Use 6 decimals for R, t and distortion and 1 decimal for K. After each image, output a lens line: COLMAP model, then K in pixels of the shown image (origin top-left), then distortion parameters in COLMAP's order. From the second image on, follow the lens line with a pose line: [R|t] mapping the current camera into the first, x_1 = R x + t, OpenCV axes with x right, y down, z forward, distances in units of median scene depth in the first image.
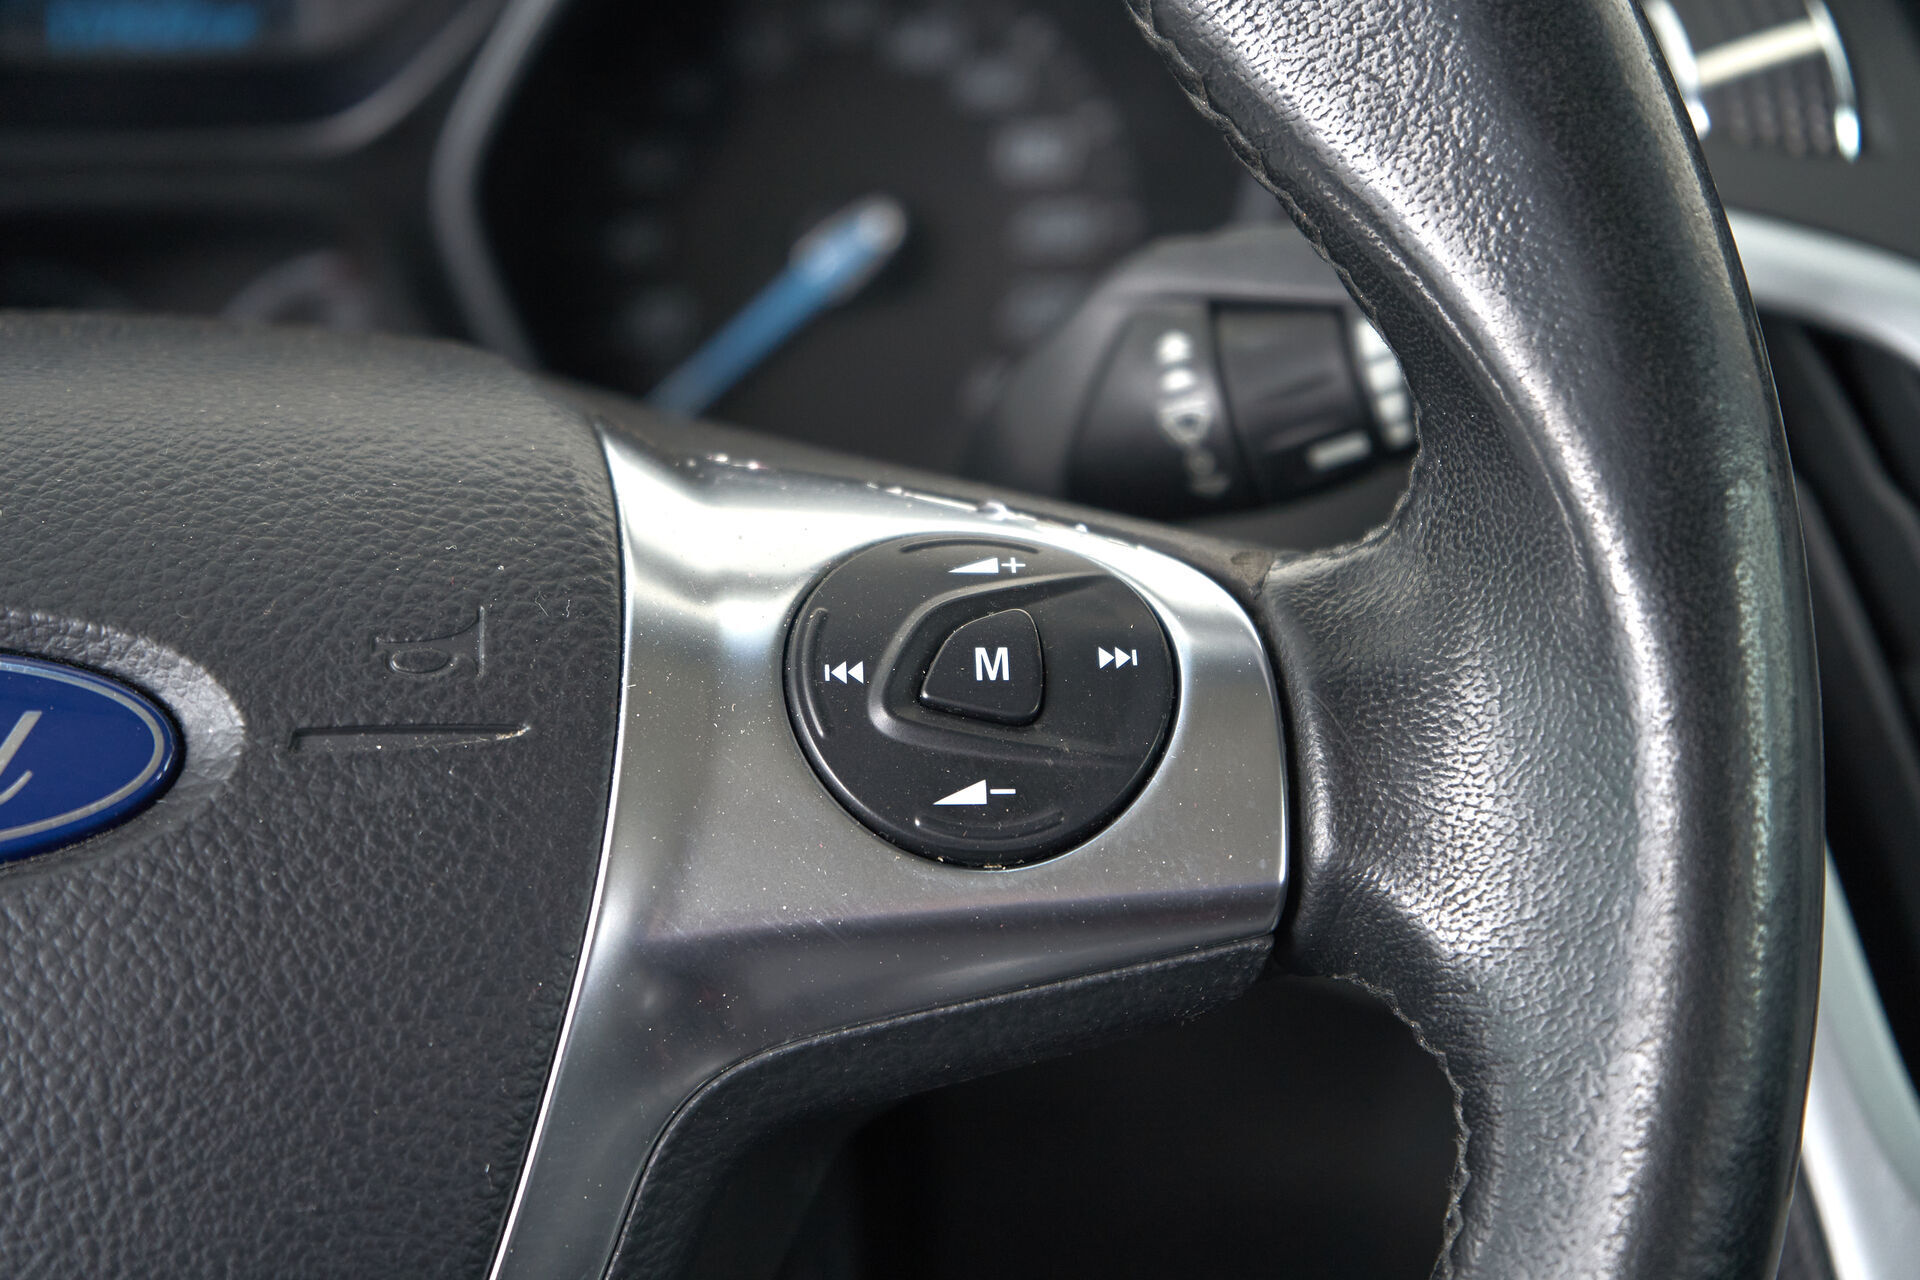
lens RADIAL K [[3985.6, 0, 960.0], [0, 3985.6, 640.0], [0, 0, 1]] dist [0.016024, 0.016188]
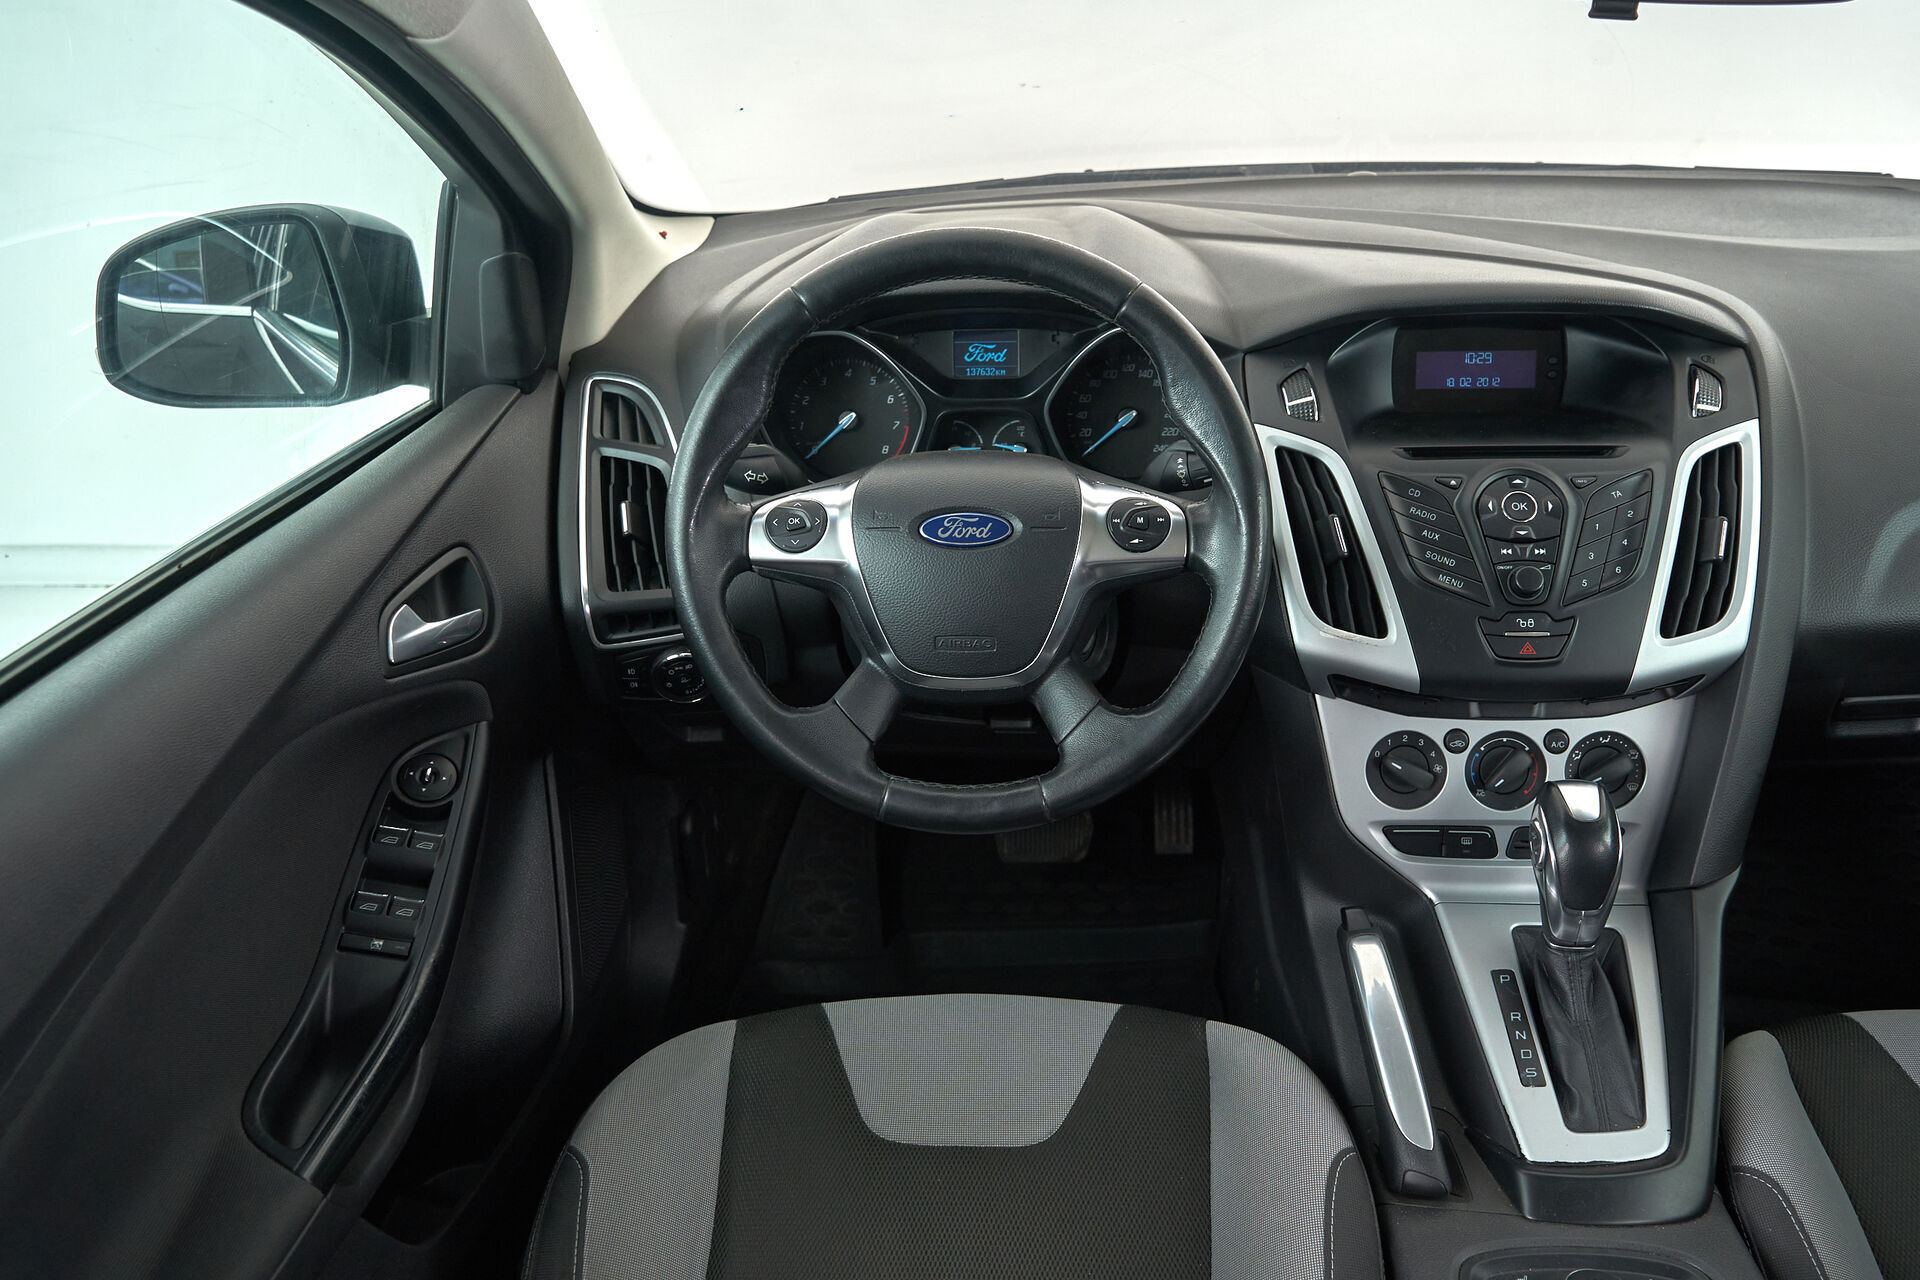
lens RADIAL K [[1583.0, 0, 960.0], [0, 1583.0, 640.0], [0, 0, 1]] dist [0.004083, 0.002937]
pose [[0.989415, 0.043840, -0.138335, 0.080312], [-0.026815, 0.992092, 0.122618, -0.104442], [0.142617, -0.117611, 0.982766, -1.510522]]
